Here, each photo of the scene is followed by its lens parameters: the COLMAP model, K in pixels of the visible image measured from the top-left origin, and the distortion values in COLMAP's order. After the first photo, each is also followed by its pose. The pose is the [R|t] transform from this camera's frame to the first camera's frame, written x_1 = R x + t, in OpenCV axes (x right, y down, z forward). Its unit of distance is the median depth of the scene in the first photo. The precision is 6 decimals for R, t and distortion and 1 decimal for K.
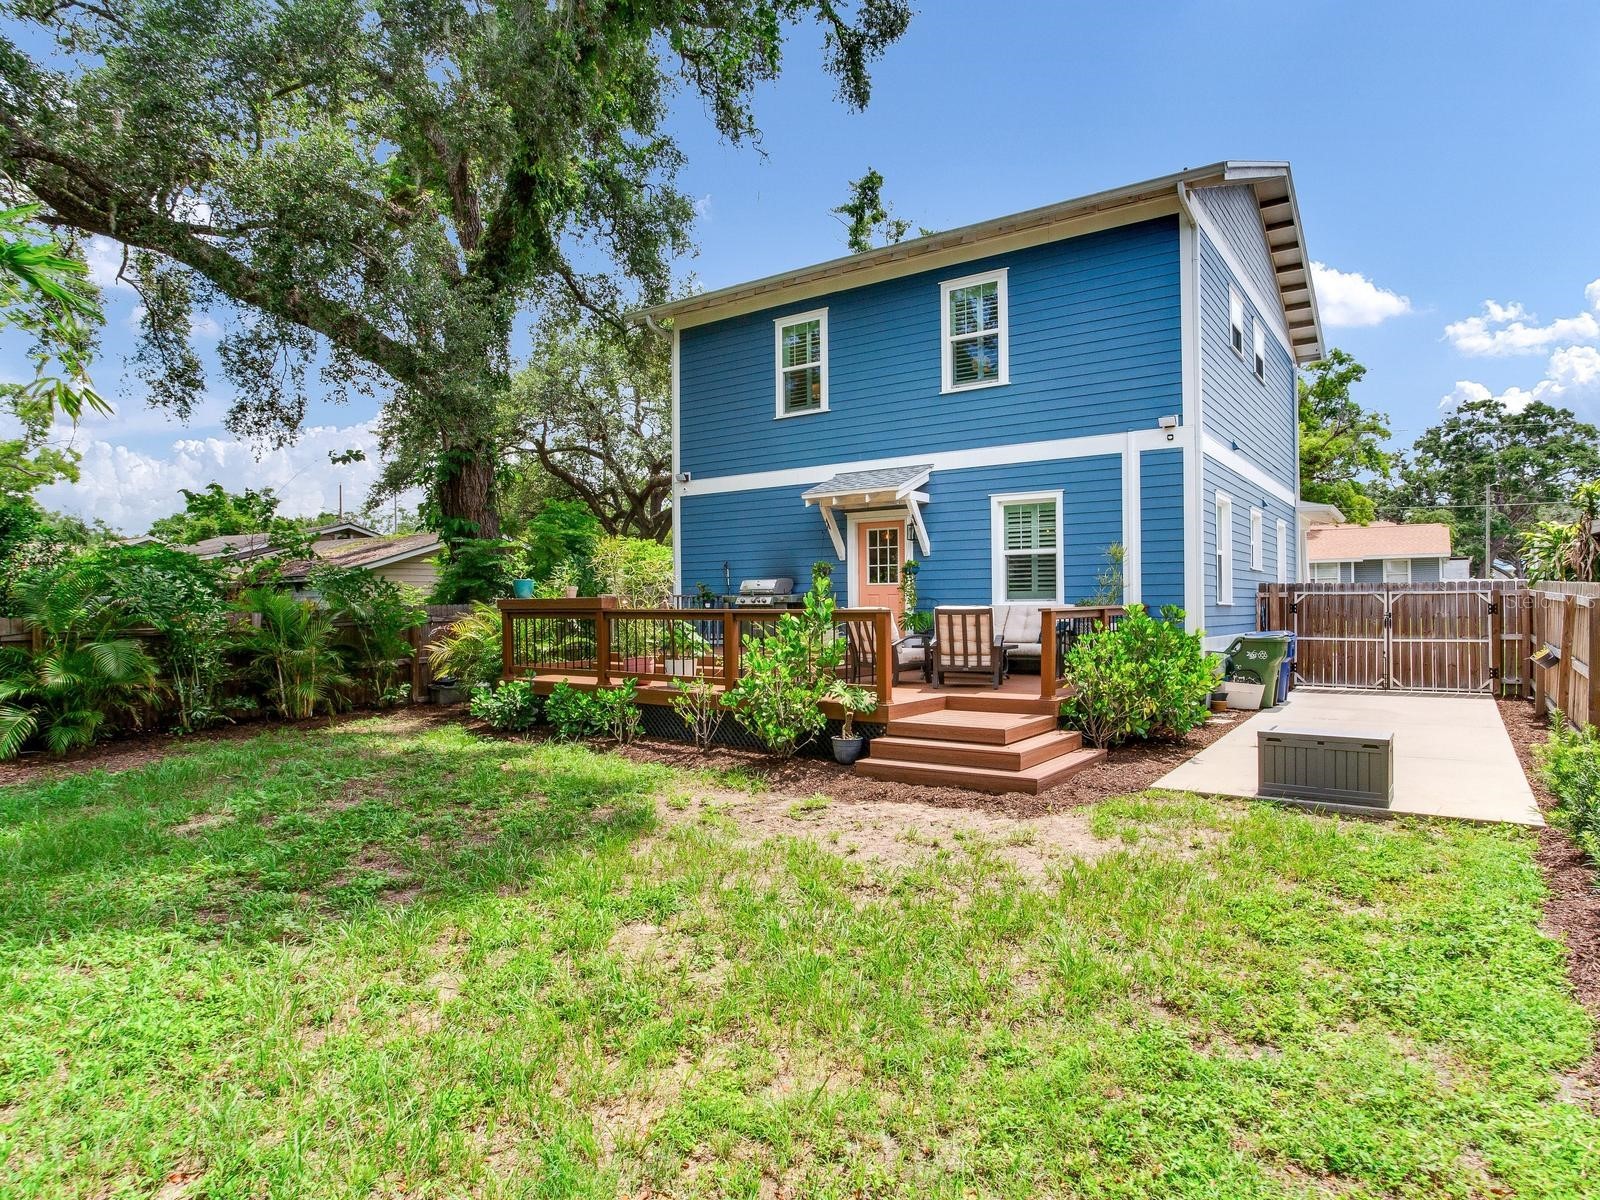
lens RADIAL K [[1015.9, 0, 800.0], [0, 1015.9, 600.0], [0, 0, 1]] dist [-0.004154, 0.000598]
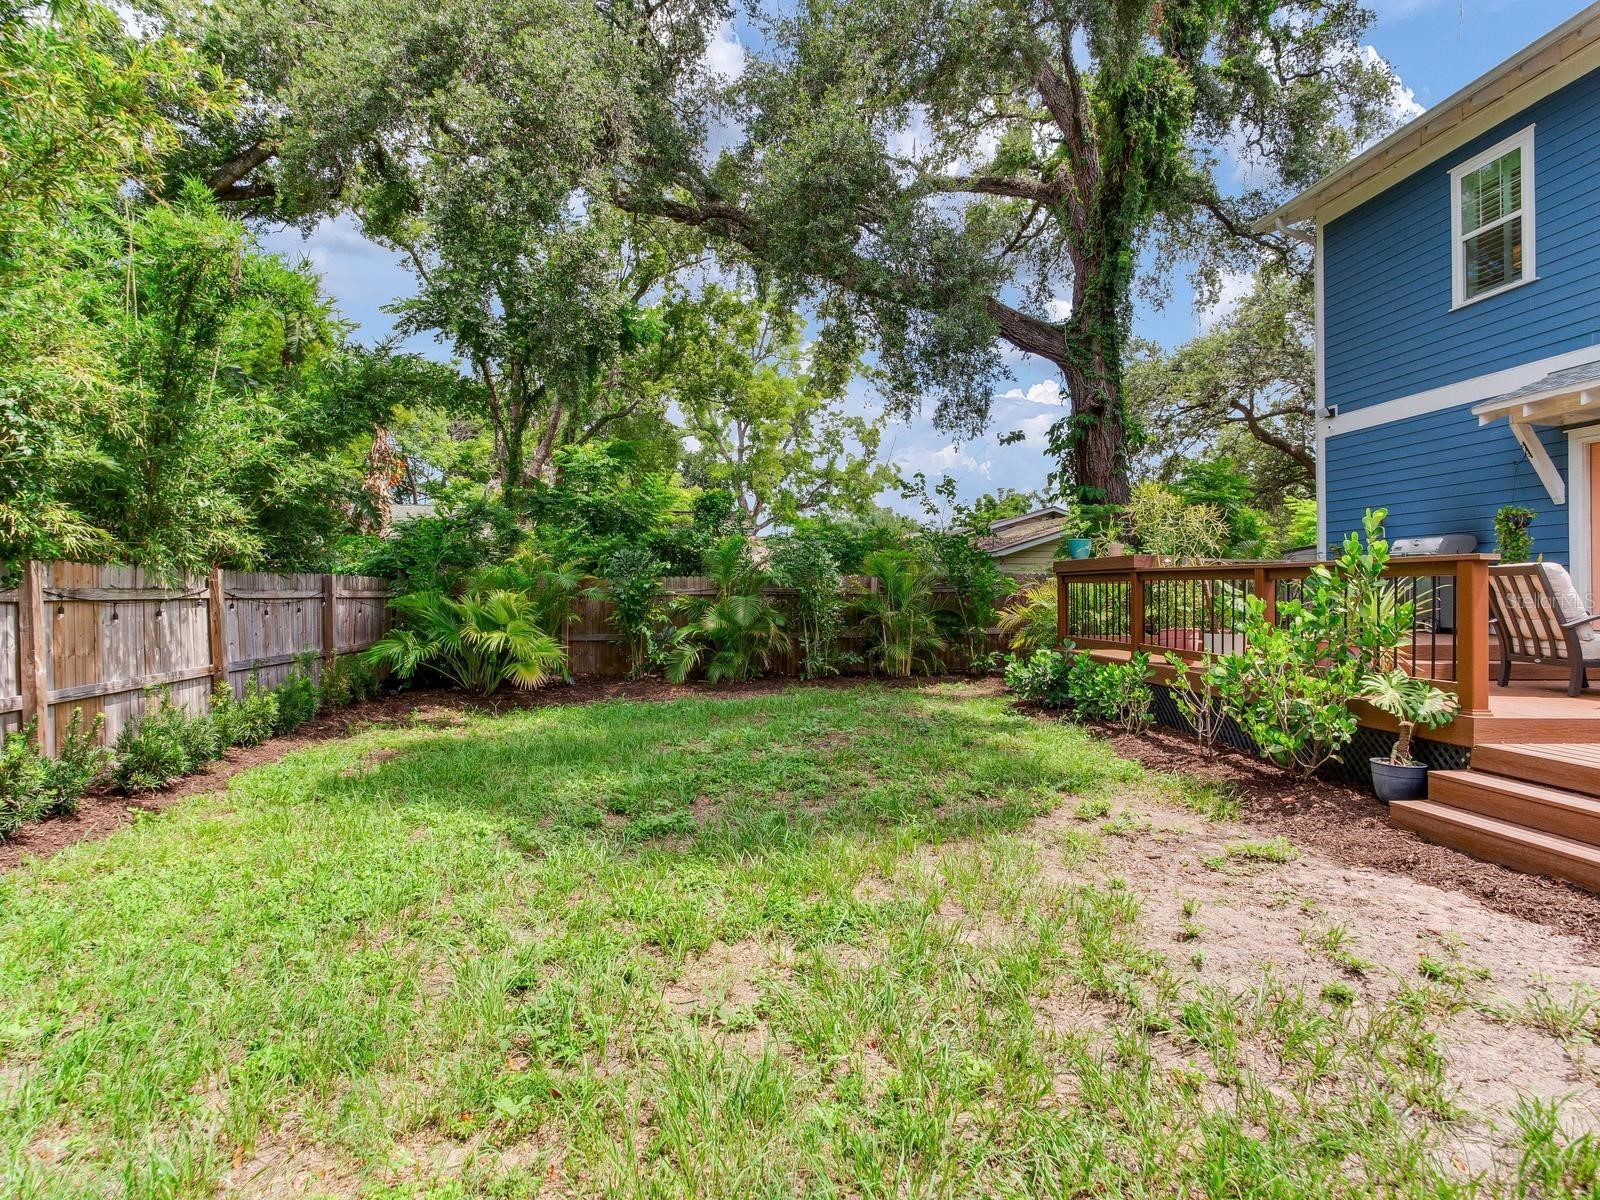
lens RADIAL K [[947.7, 0, 799.8], [0, 947.7, 565.3], [0, 0, 1]] dist [0.003144, 0.002827]
pose [[0.683849, -0.001156, -0.729623, 0.160744], [-0.025731, 0.999338, -0.025701, 0.029314], [0.729170, 0.036350, 0.683367, 0.246471]]
